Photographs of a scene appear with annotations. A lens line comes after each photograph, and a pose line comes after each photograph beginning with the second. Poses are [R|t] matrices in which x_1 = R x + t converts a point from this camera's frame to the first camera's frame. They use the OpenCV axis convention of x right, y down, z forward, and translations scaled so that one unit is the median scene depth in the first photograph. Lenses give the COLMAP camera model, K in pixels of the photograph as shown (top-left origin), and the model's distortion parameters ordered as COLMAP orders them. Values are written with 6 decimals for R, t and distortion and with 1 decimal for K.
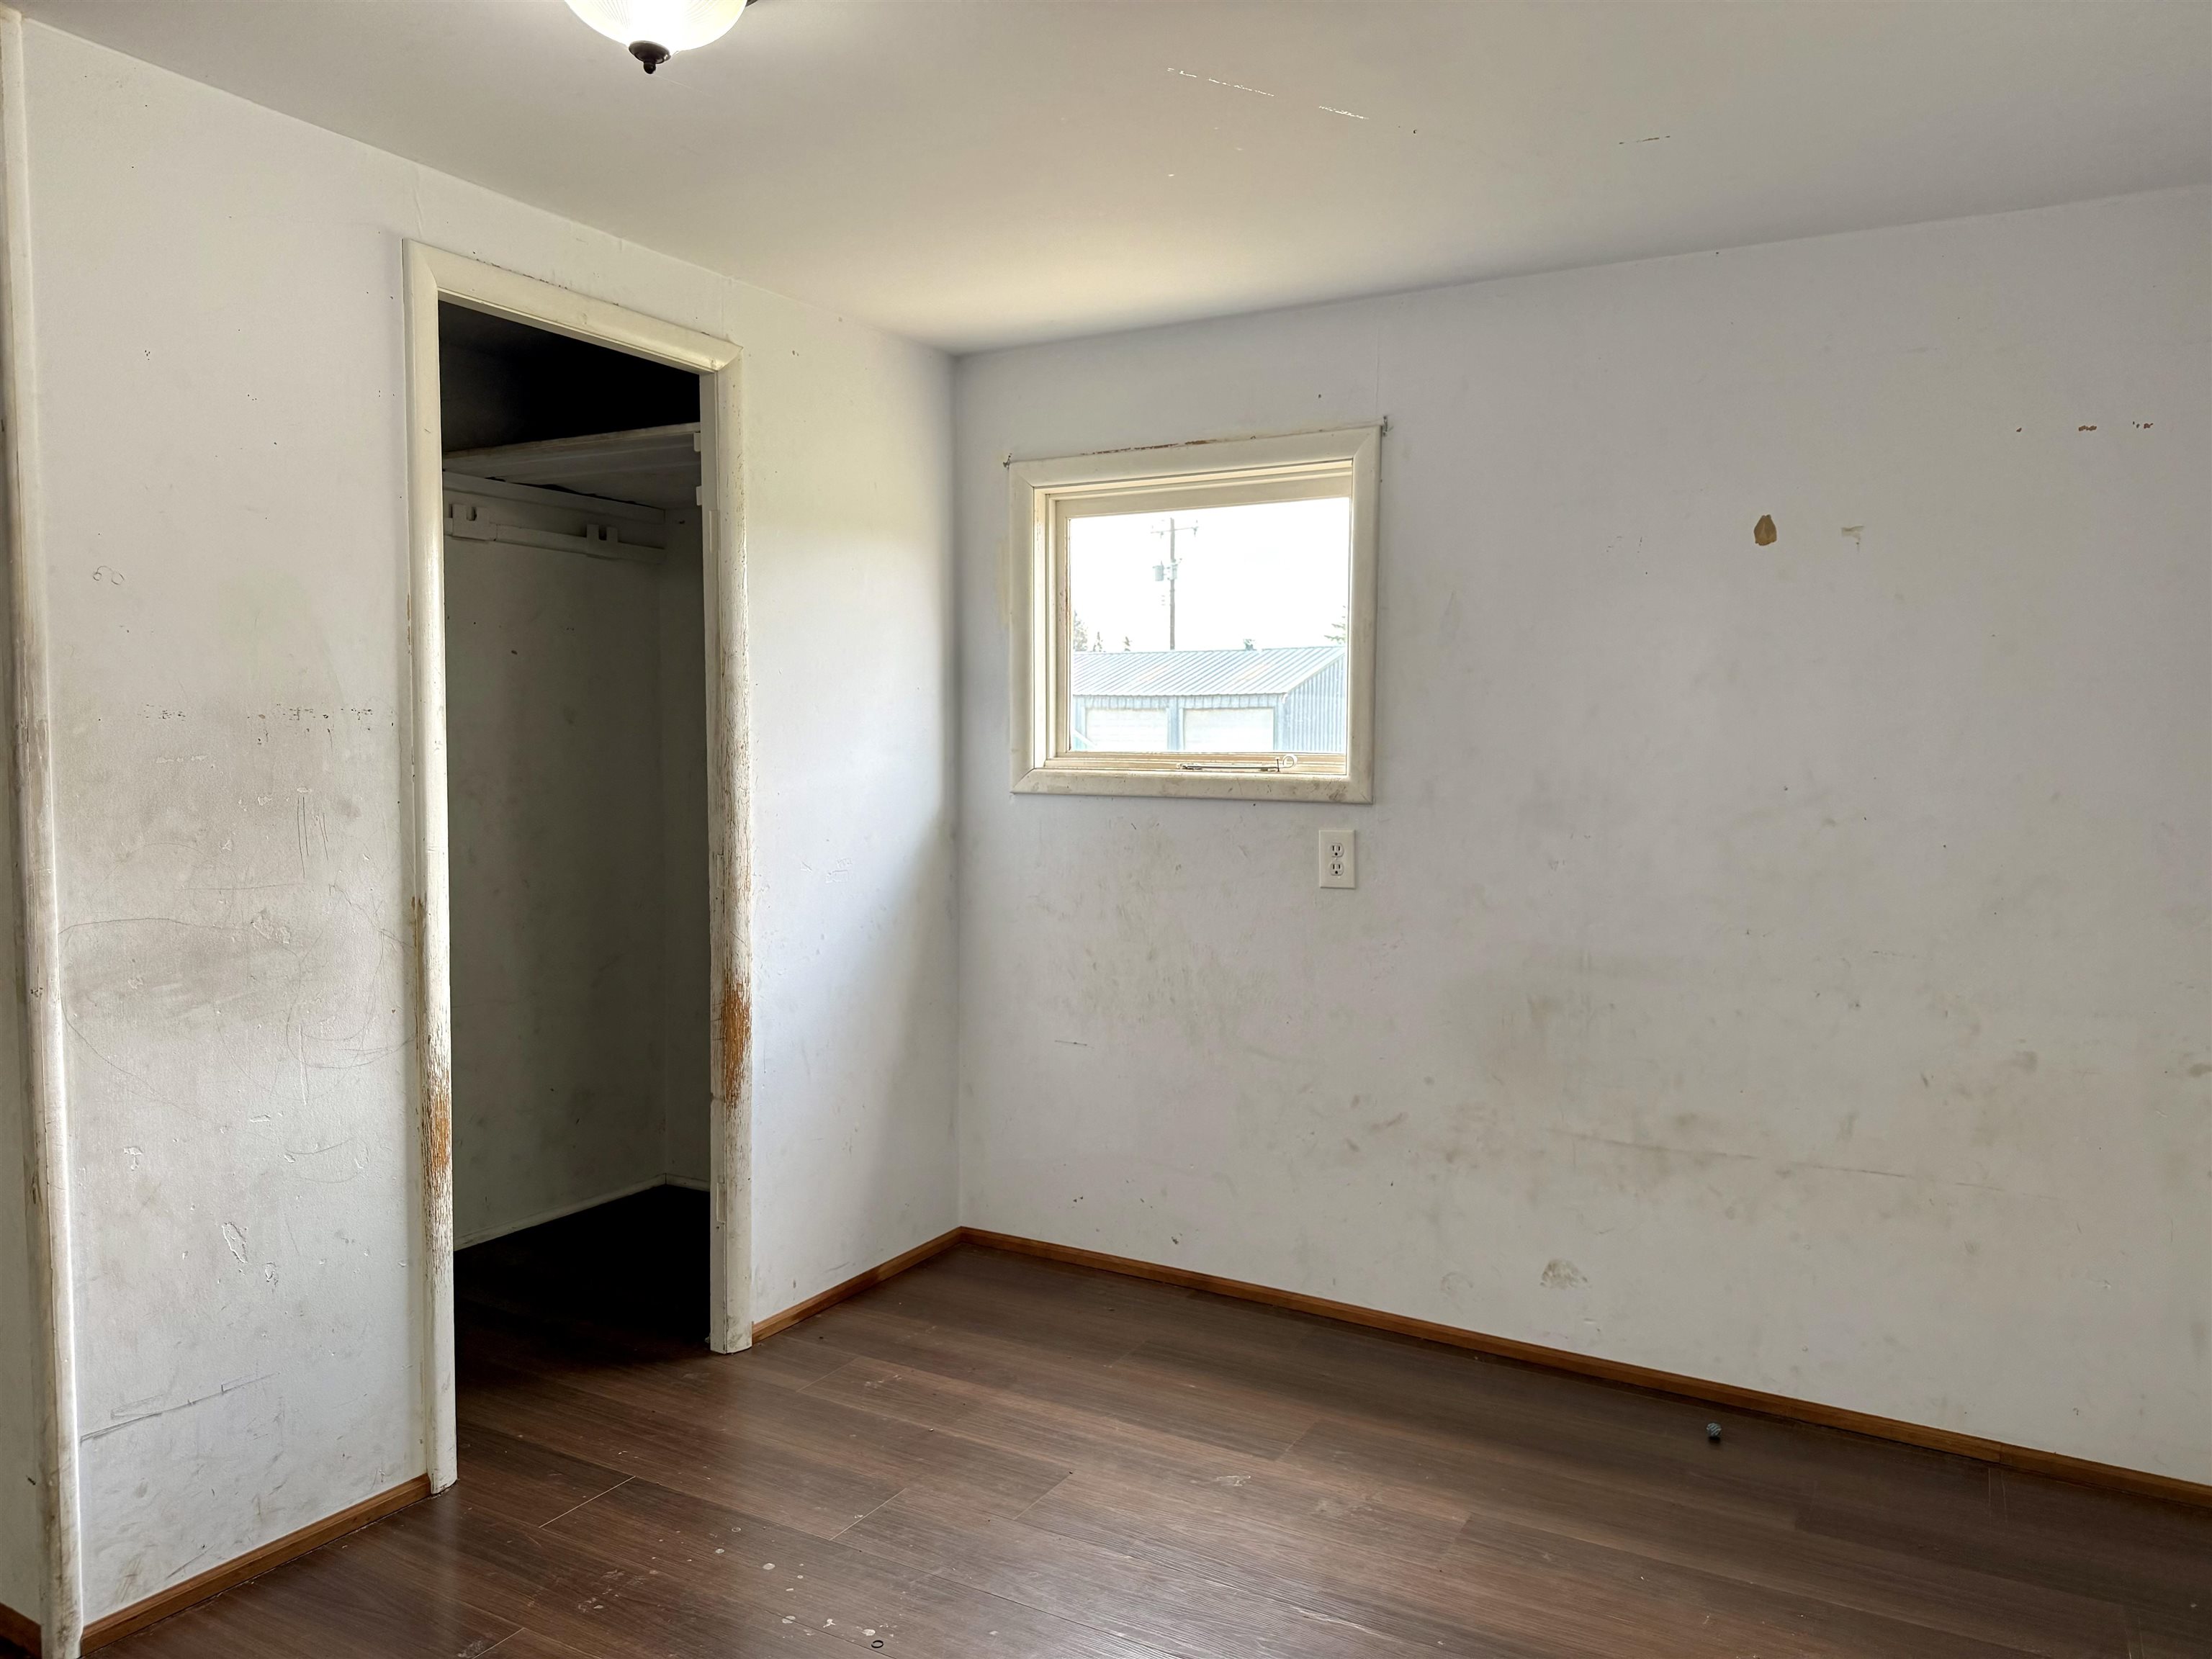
lens RADIAL K [[1575.8, 0, 1109.3], [0, 1575.8, 823.8], [0, 0, 1]] dist [0.044243, -0.050506]
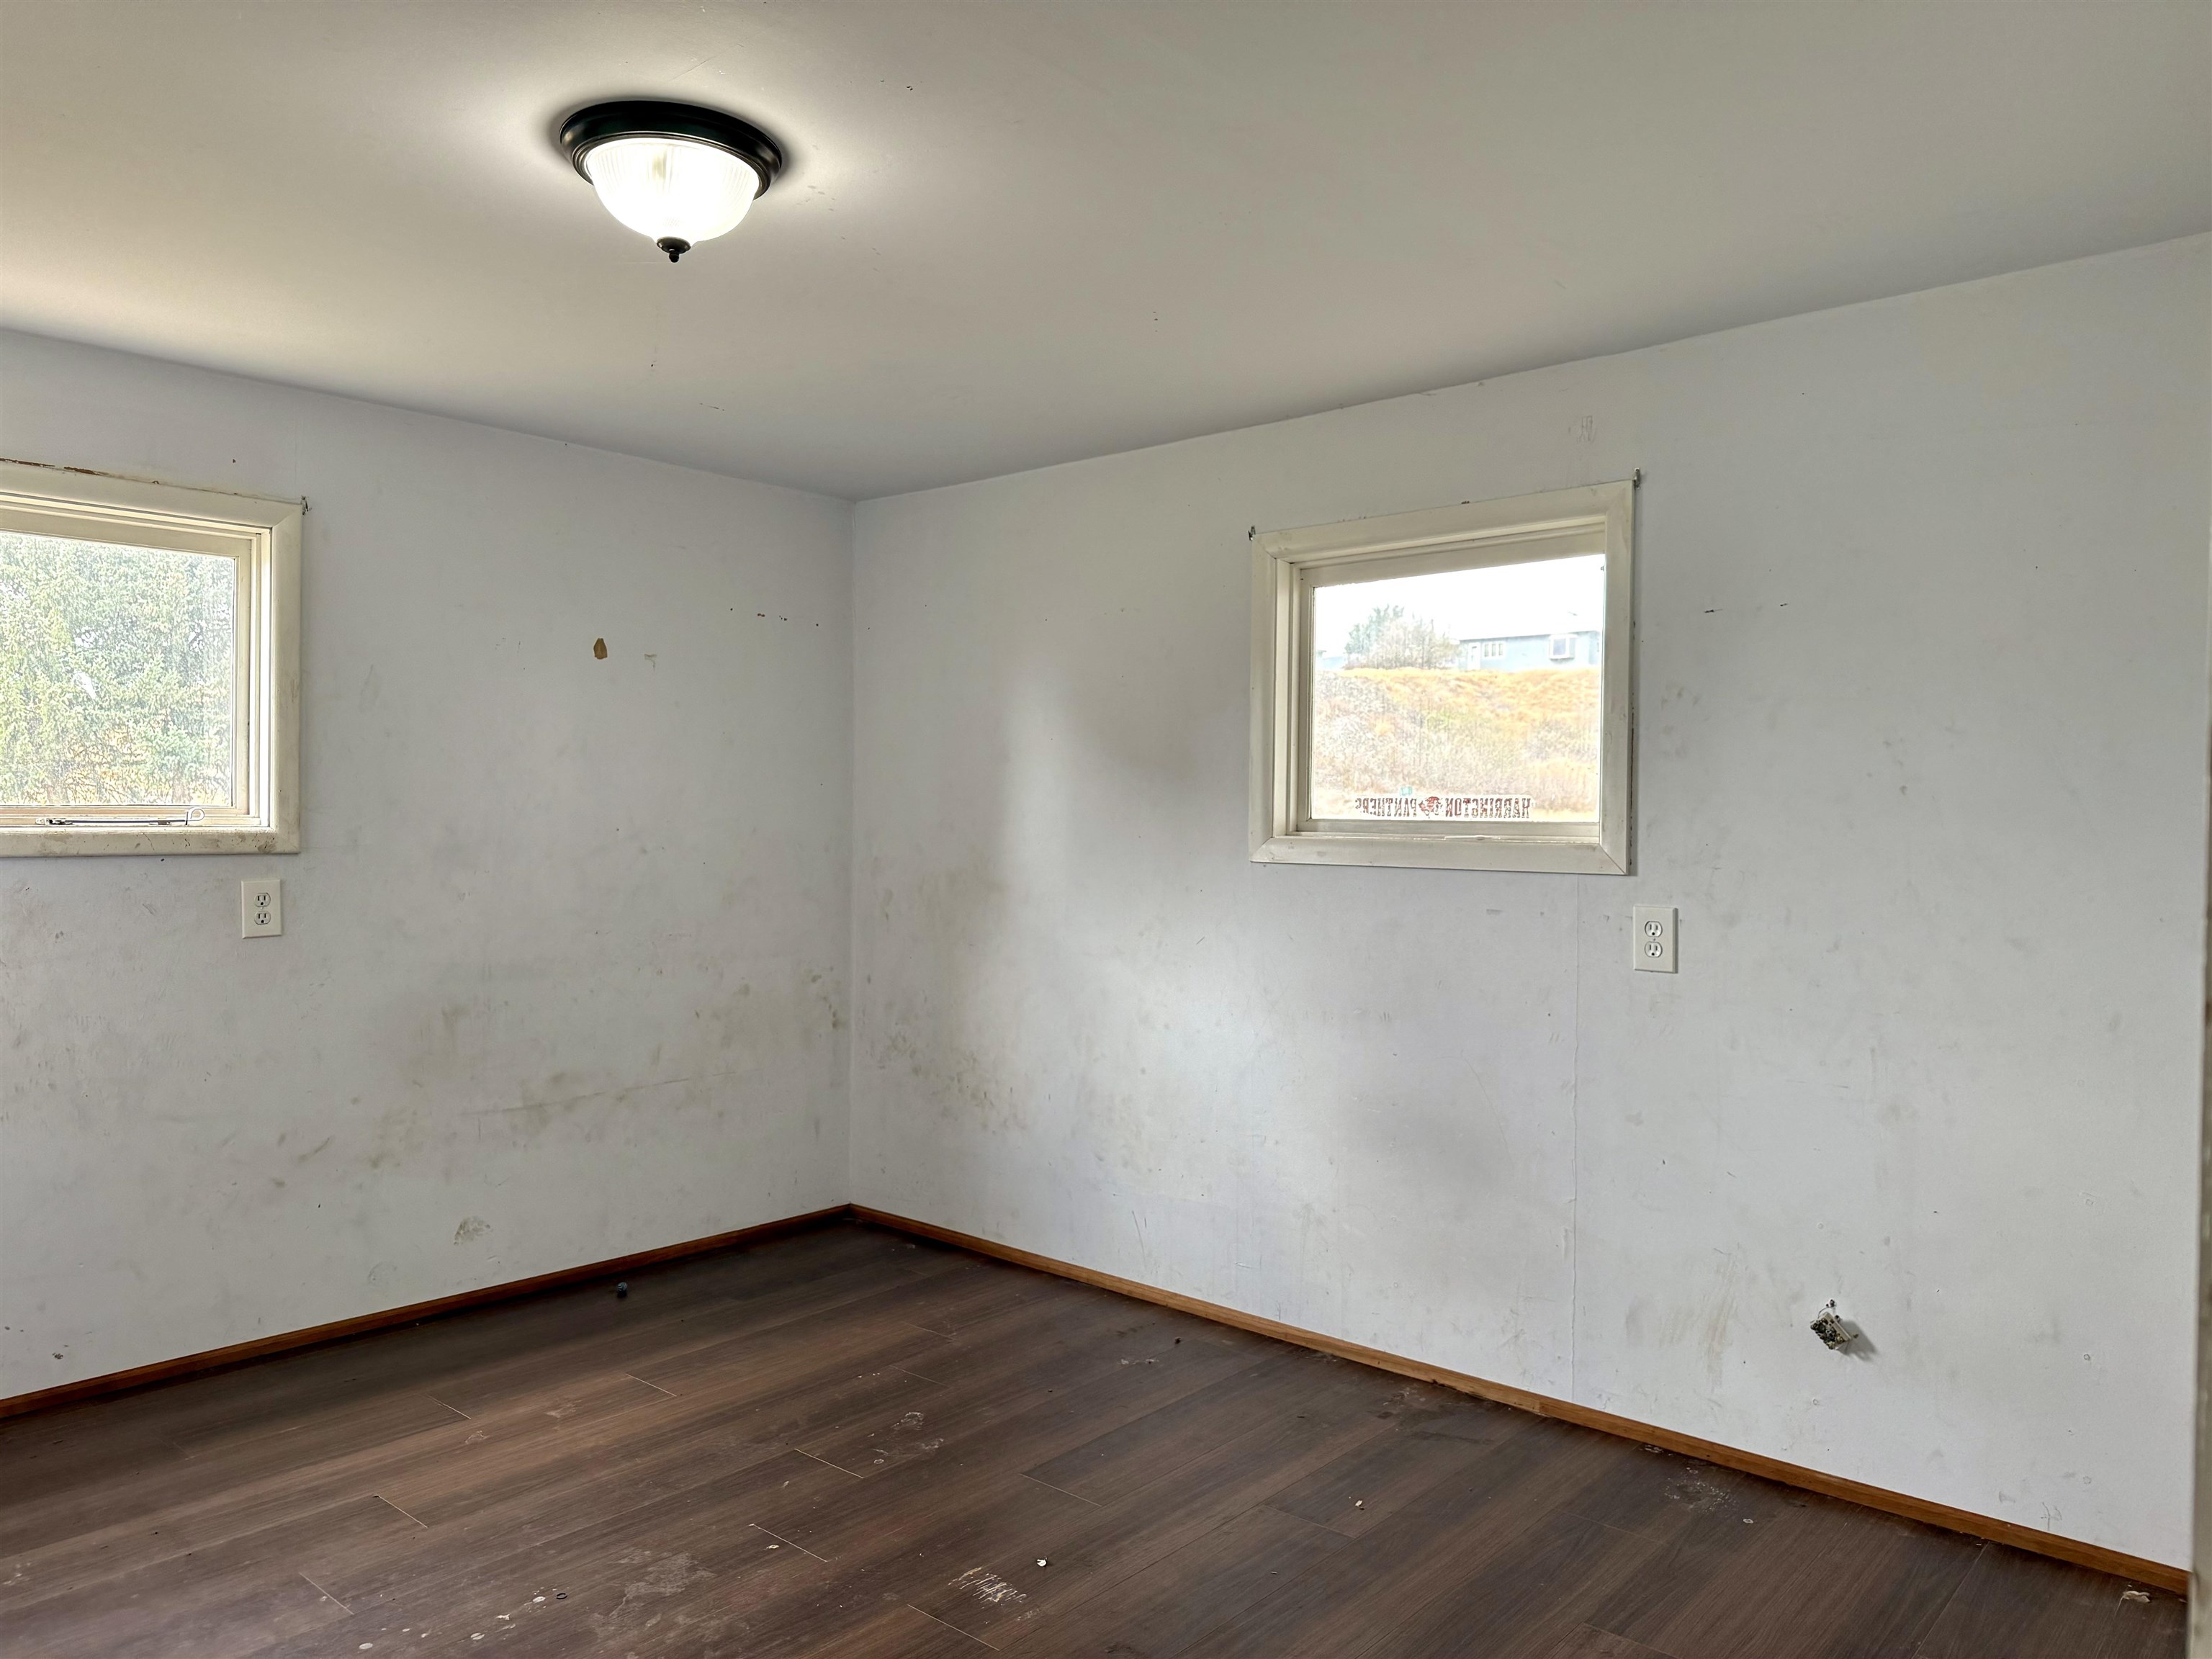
lens RADIAL K [[1575.8, 0, 1112.4], [0, 1575.8, 825.0], [0, 0, 1]] dist [0.044243, -0.050506]
pose [[0.170270, -0.017202, 0.985247, -0.799023], [0.045250, 0.998929, 0.009621, -0.017406], [-0.984358, 0.042944, 0.170866, 0.274680]]
